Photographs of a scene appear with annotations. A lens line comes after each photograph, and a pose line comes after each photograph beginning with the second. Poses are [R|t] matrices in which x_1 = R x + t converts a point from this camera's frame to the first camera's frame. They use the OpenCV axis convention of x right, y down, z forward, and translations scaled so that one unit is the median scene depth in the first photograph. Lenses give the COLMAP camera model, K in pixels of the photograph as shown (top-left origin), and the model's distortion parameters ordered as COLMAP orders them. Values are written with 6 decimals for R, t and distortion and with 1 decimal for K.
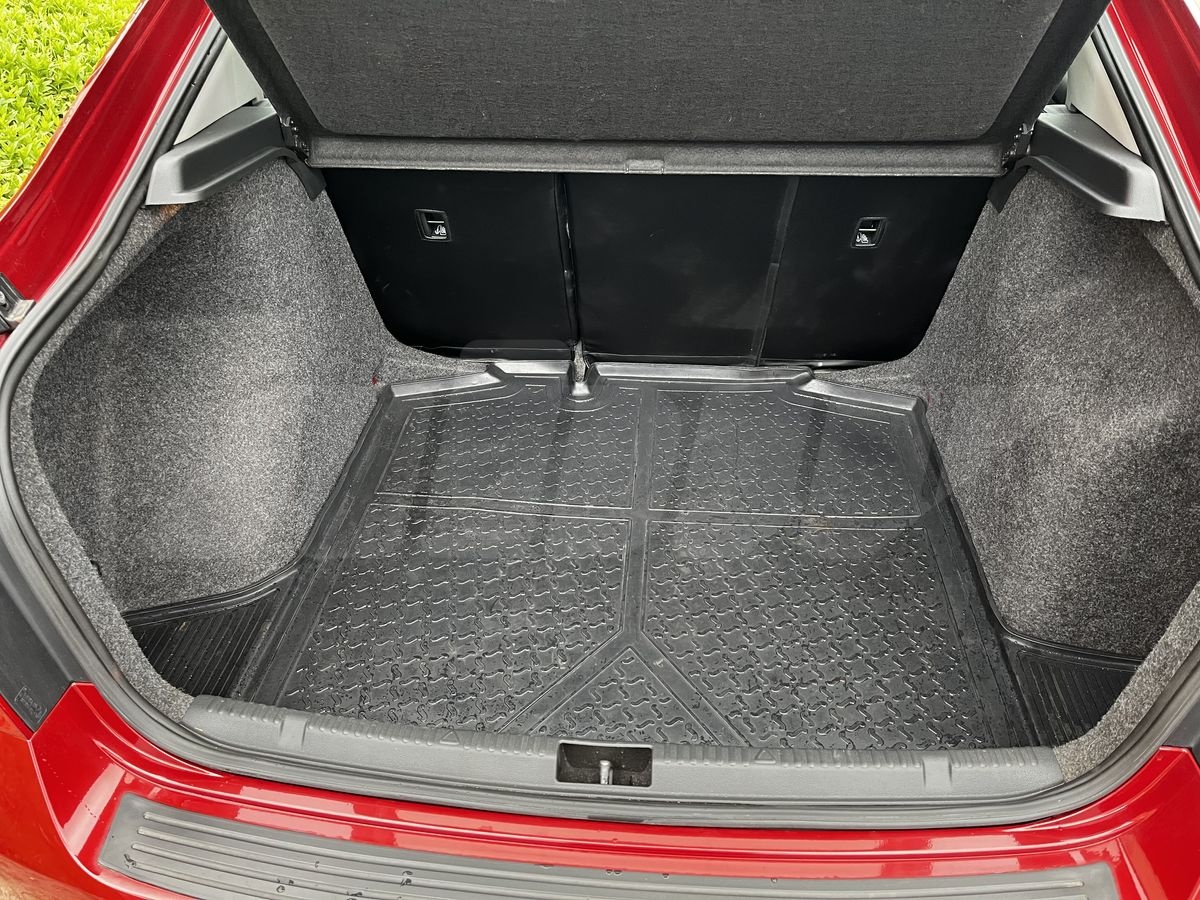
lens RADIAL K [[916.5, 0, 595.5], [0, 916.5, 456.7], [0, 0, 1]] dist [0.078639, -0.109017]
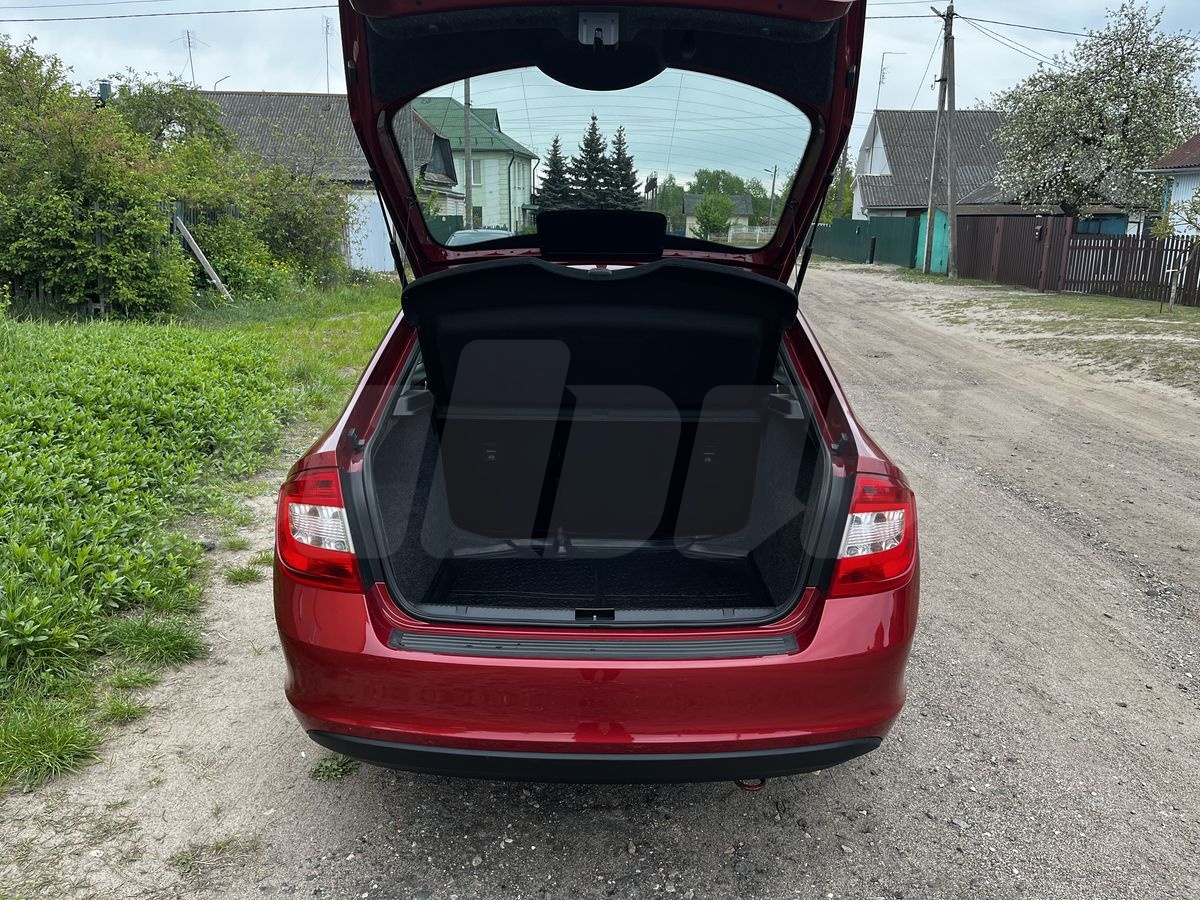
lens RADIAL K [[918.0, 0, 604.0], [0, 918.0, 451.4], [0, 0, 1]] dist [0.072880, -0.094838]
pose [[0.996478, 0.007832, 0.083482, -0.084758], [0.024976, 0.922711, -0.384682, 0.430240], [-0.080043, 0.385413, 0.919266, -0.685404]]
